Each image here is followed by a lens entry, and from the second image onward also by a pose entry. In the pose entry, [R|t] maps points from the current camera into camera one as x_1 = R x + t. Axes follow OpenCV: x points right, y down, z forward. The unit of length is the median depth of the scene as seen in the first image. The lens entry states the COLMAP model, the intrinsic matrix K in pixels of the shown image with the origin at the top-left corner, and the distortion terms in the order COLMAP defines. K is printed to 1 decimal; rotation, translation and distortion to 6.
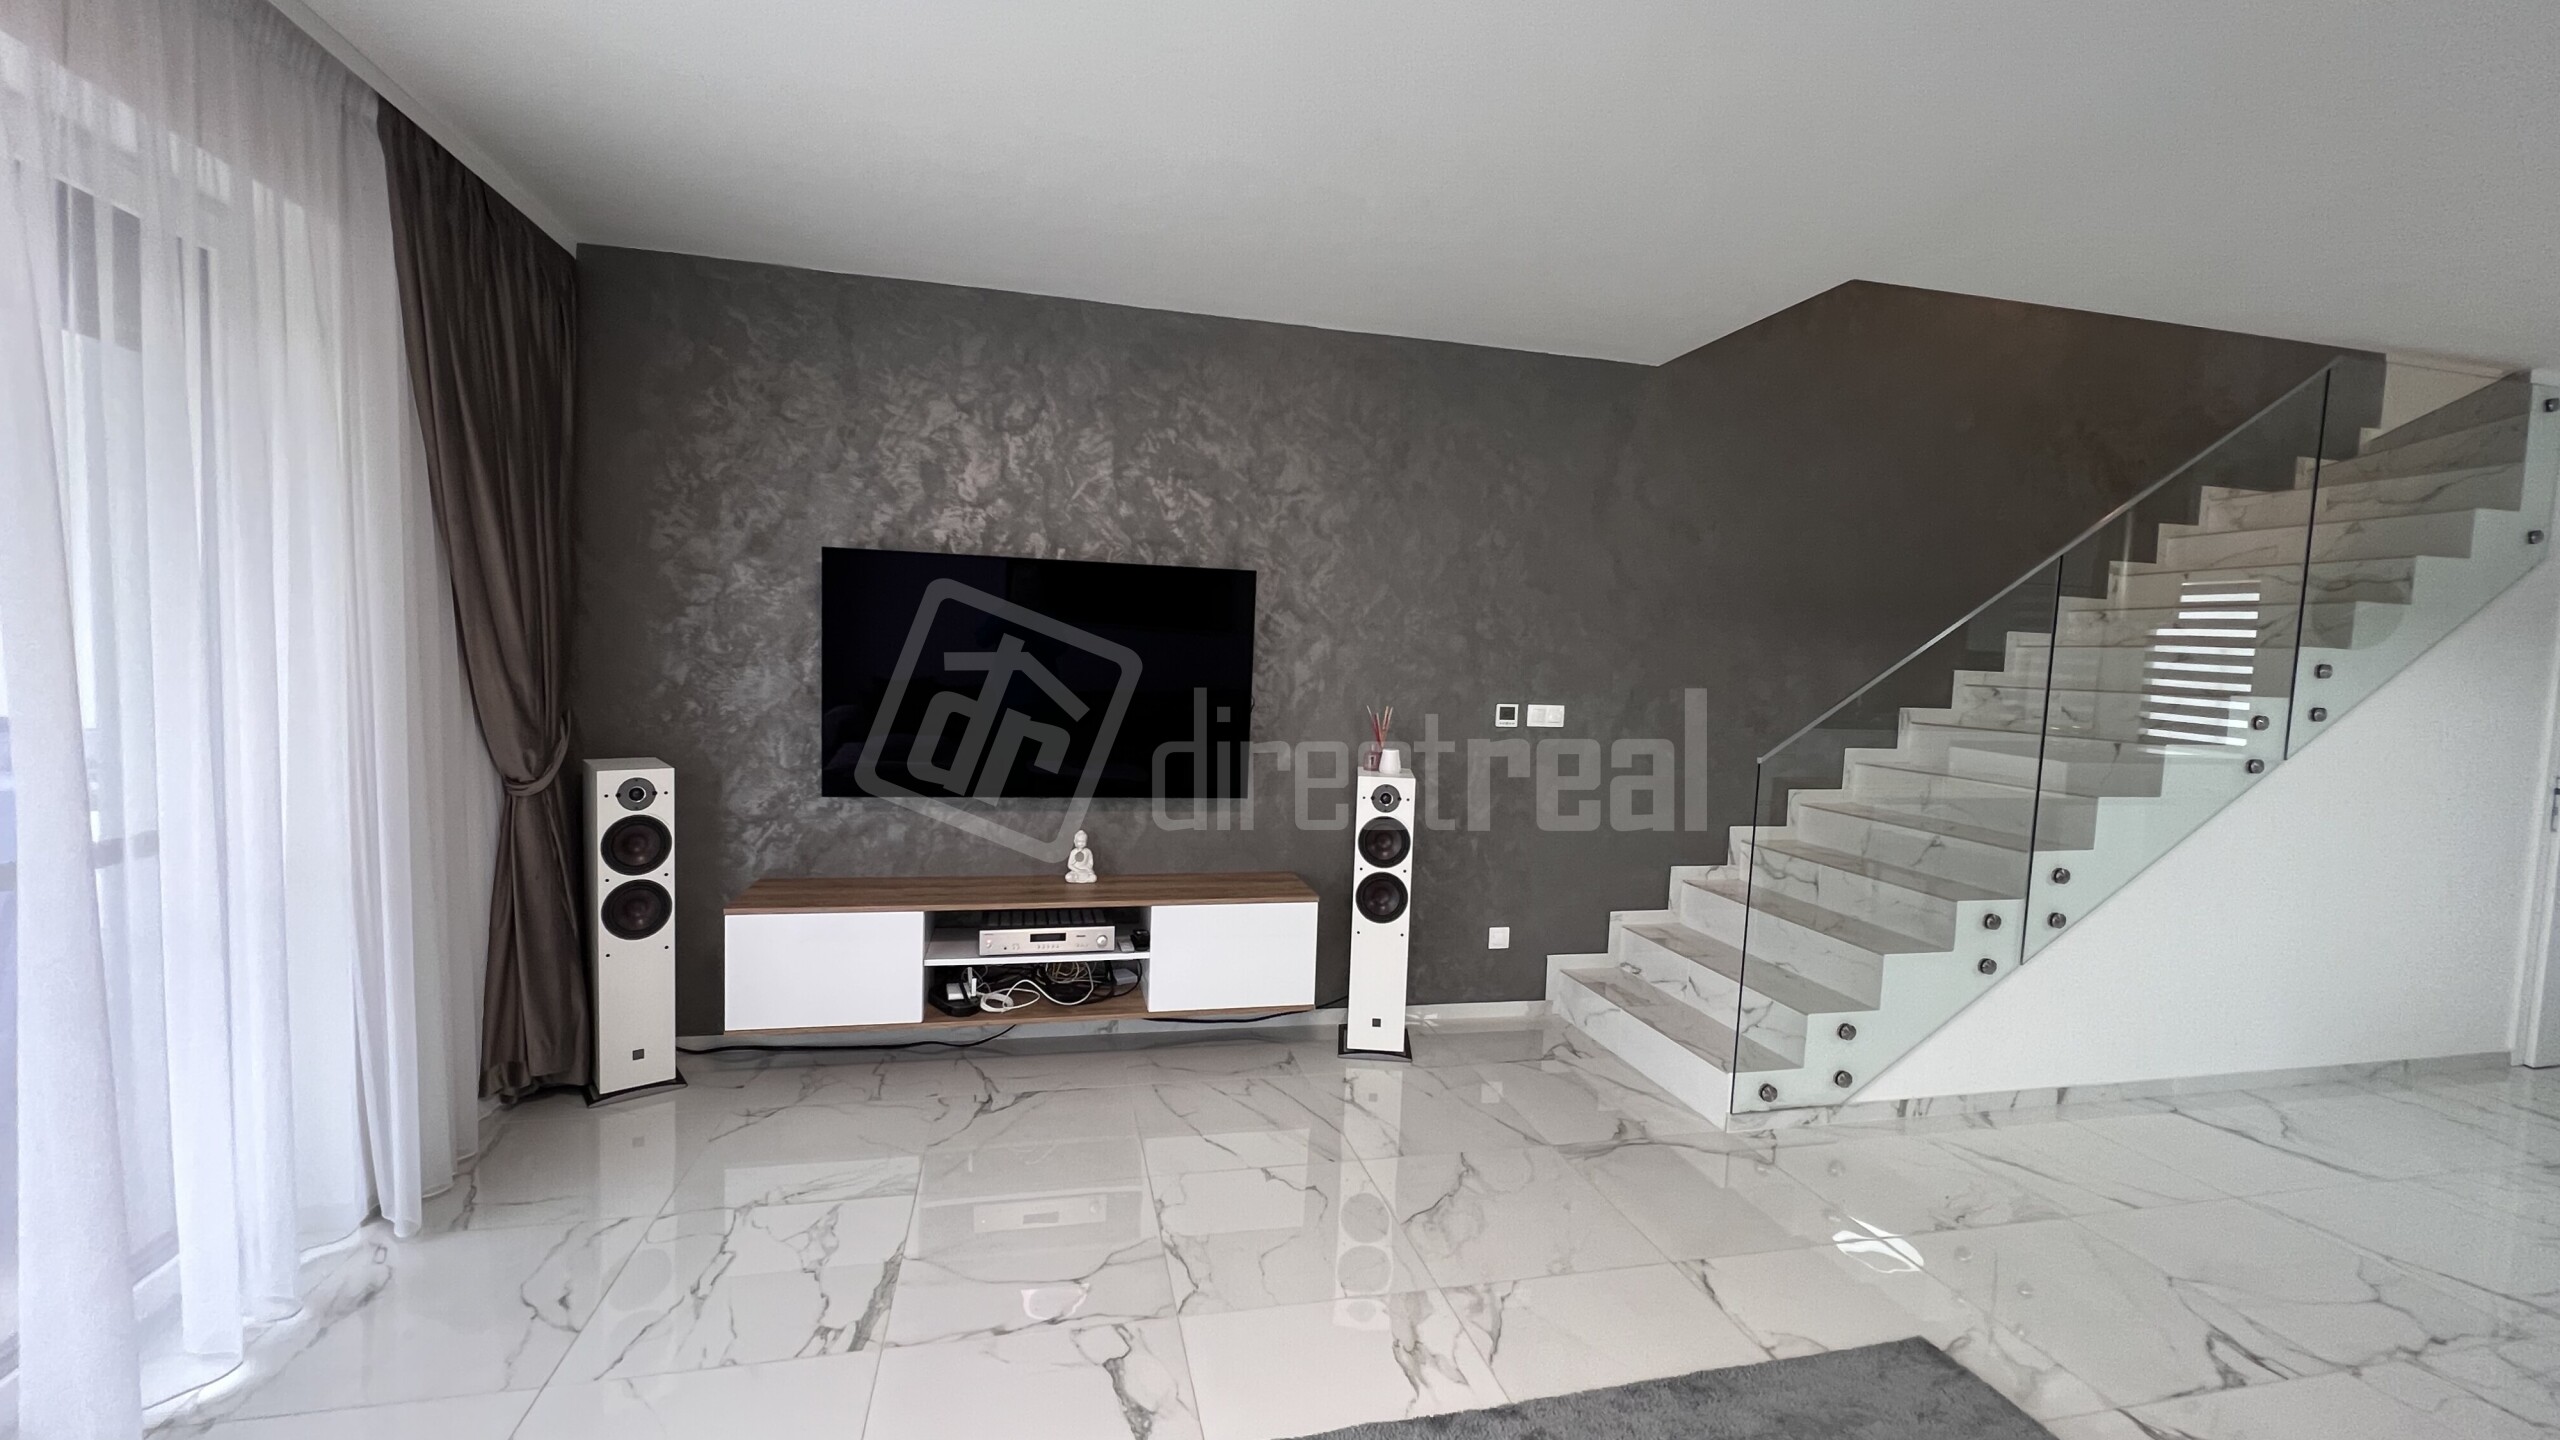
lens RADIAL K [[1027.4, 0, 1271.6], [0, 1027.4, 724.1], [0, 0, 1]] dist [0.001648, 0.000340]
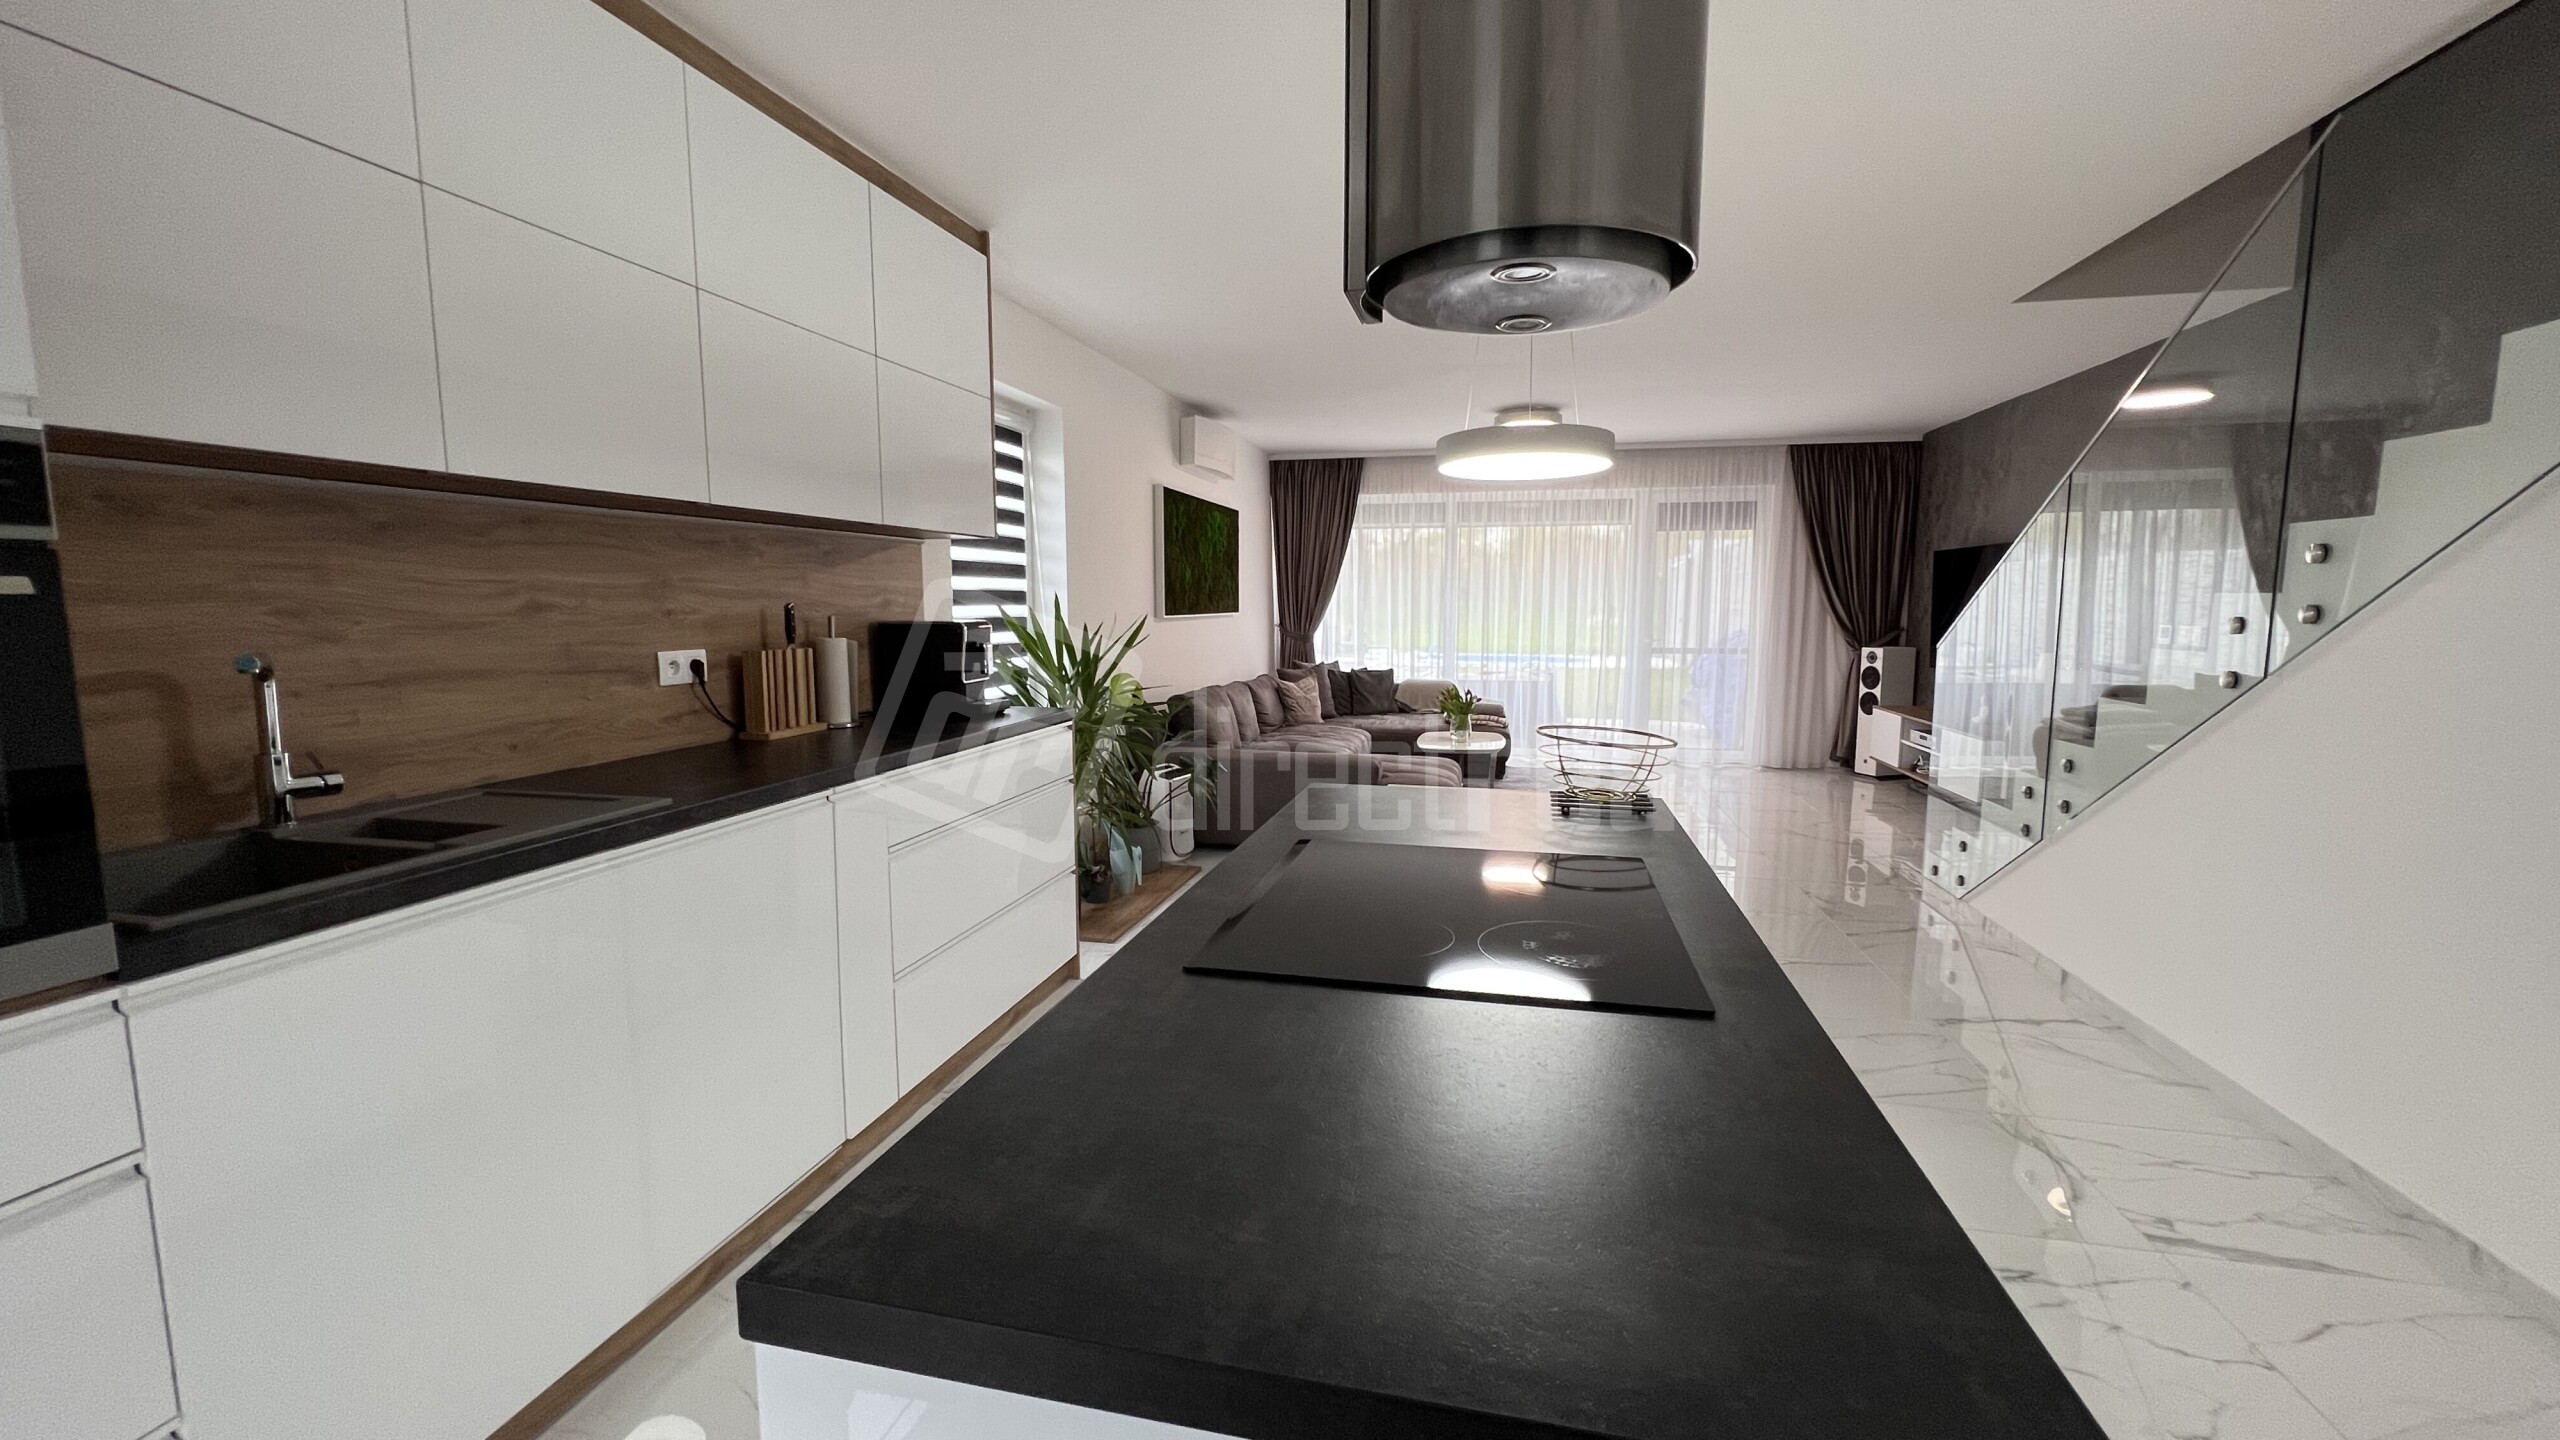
lens RADIAL K [[1027.4, 0, 1271.6], [0, 1027.4, 724.1], [0, 0, 1]] dist [0.001648, 0.000340]
pose [[-0.441431, 0.072821, -0.894335, 2.302451], [-0.076732, 0.989987, 0.118483, 0.041919], [0.894008, 0.120926, -0.431423, 0.777094]]
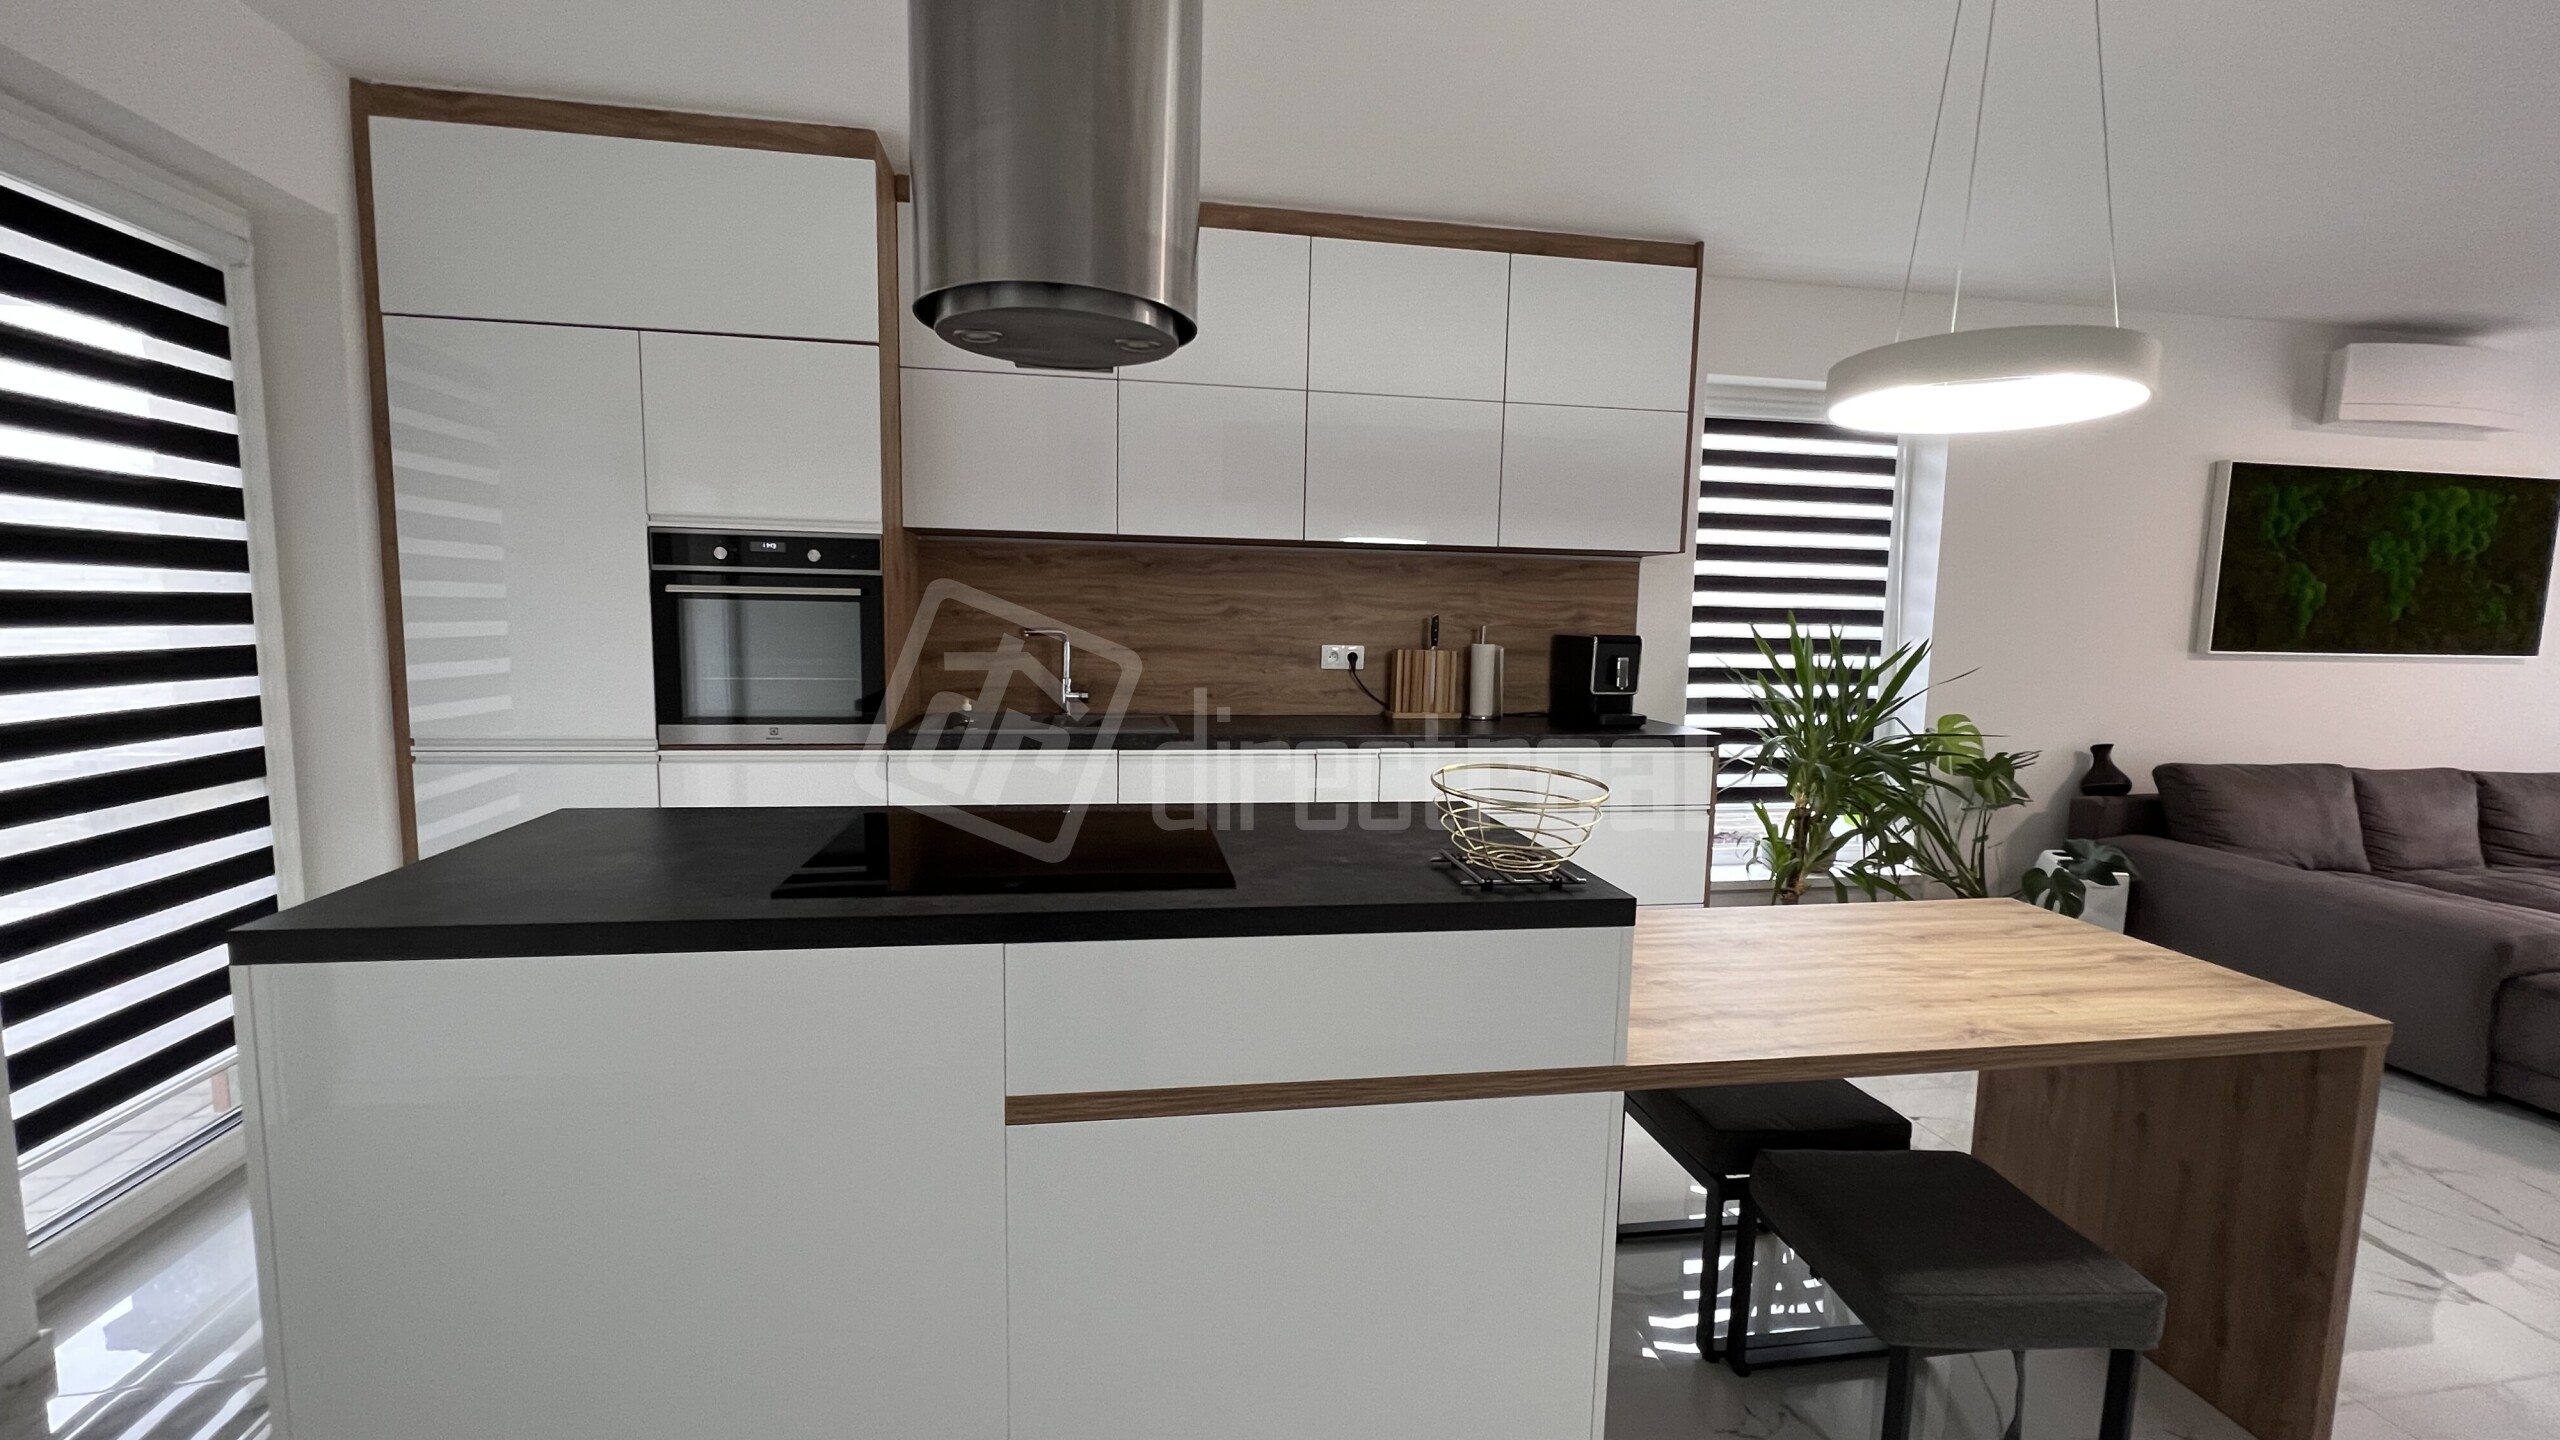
lens RADIAL K [[1027.4, 0, 1271.6], [0, 1027.4, 724.1], [0, 0, 1]] dist [0.001648, 0.000340]
pose [[-0.996756, -0.062053, 0.051247, 1.765793], [-0.052054, 0.982740, 0.177517, 0.002837], [-0.061378, 0.174273, -0.982783, 1.155696]]
